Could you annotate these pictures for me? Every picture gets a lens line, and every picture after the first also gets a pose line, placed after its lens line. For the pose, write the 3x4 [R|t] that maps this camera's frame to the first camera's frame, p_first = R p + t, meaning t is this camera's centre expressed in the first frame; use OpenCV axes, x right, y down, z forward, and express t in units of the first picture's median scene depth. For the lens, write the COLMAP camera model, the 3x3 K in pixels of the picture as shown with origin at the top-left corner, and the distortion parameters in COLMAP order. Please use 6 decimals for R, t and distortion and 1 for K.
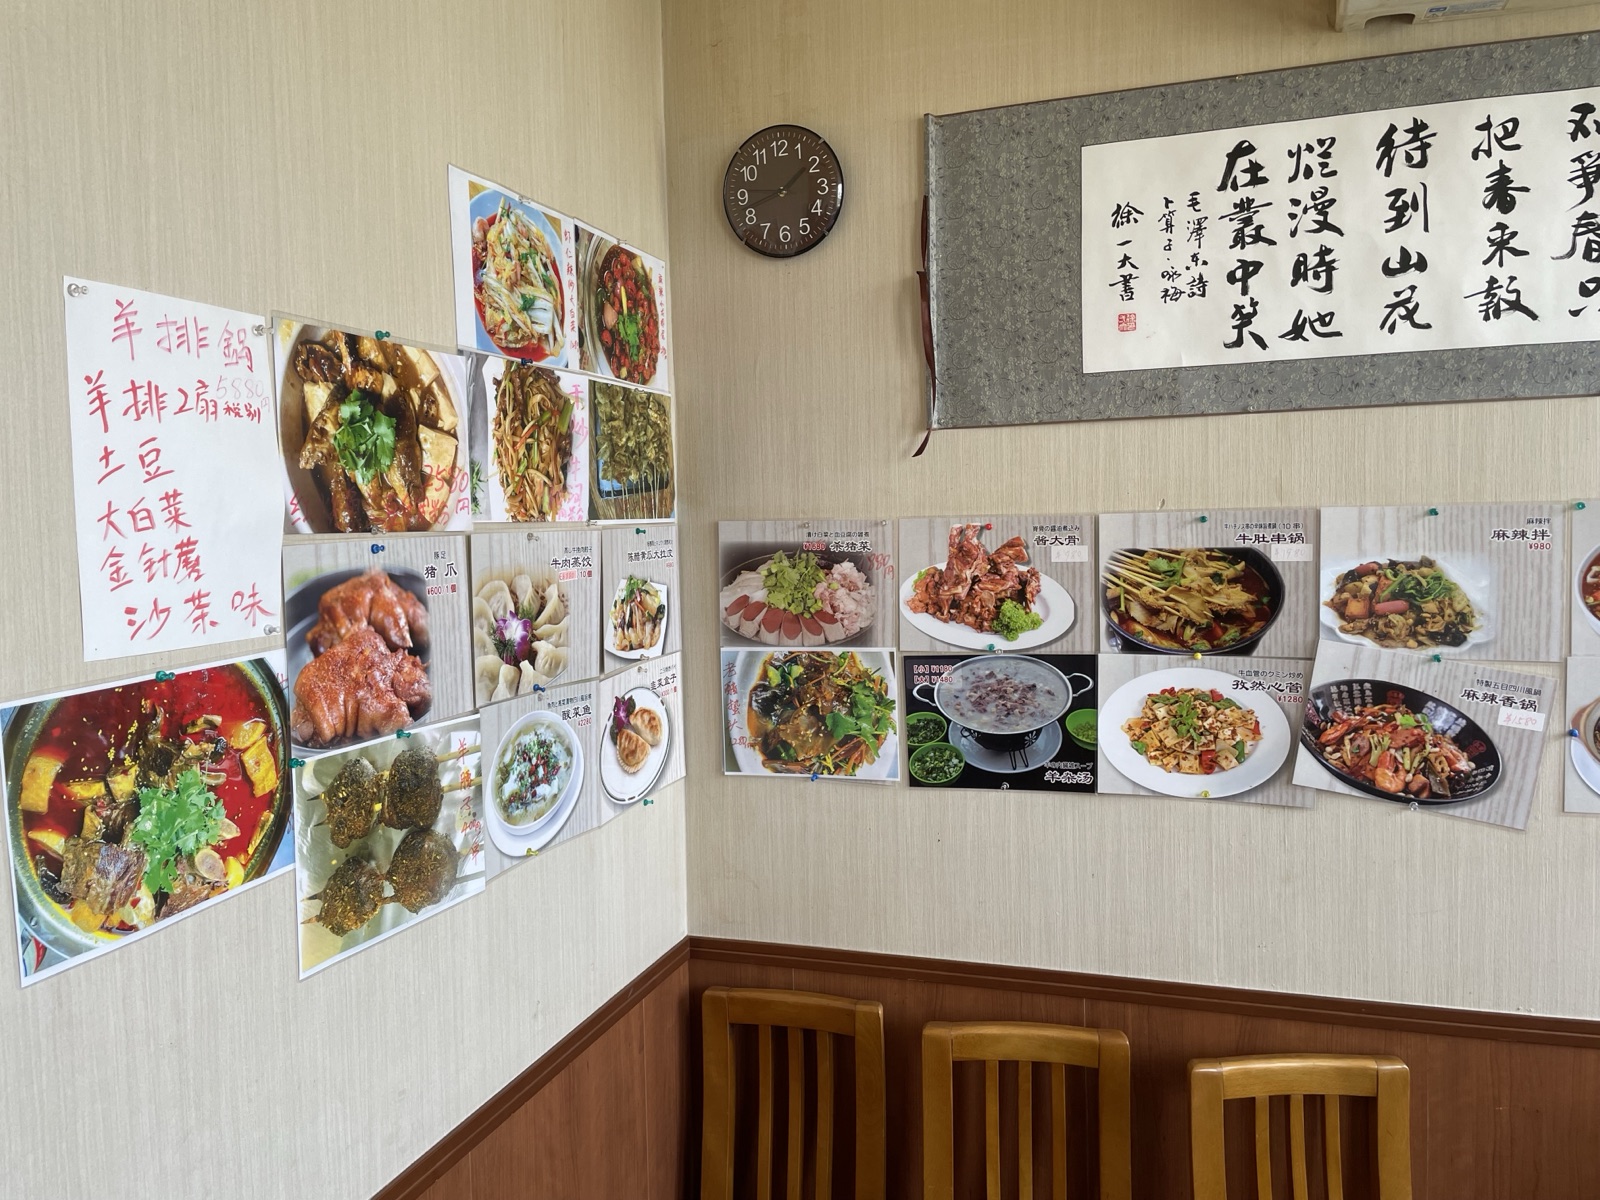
lens RADIAL K [[1215.7, 0, 795.3], [0, 1215.7, 582.9], [0, 0, 1]] dist [0.091051, -0.122455]
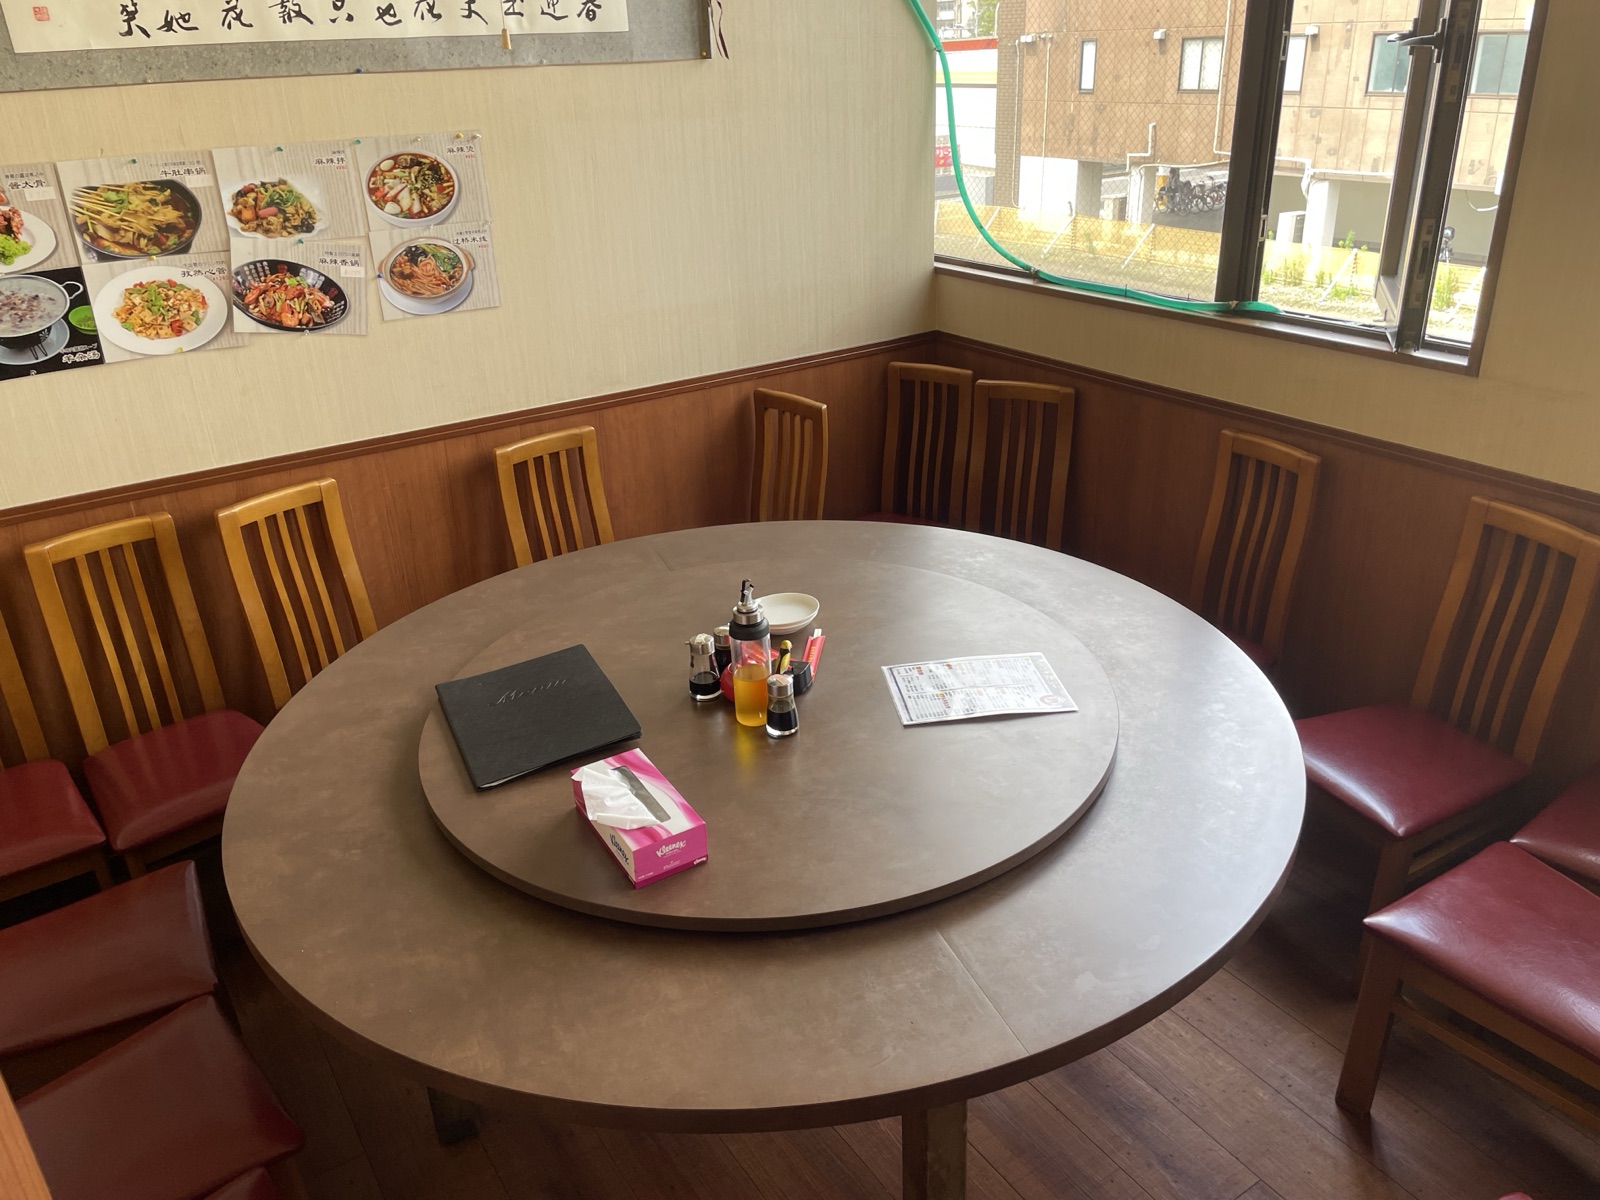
lens RADIAL K [[1215.7, 0, 795.3], [0, 1215.7, 582.9], [0, 0, 1]] dist [0.091051, -0.122455]
pose [[0.630582, -0.319232, 0.707430, -0.377606], [0.061952, 0.929287, 0.364125, -0.073753], [-0.773646, -0.185784, 0.605770, -0.601423]]
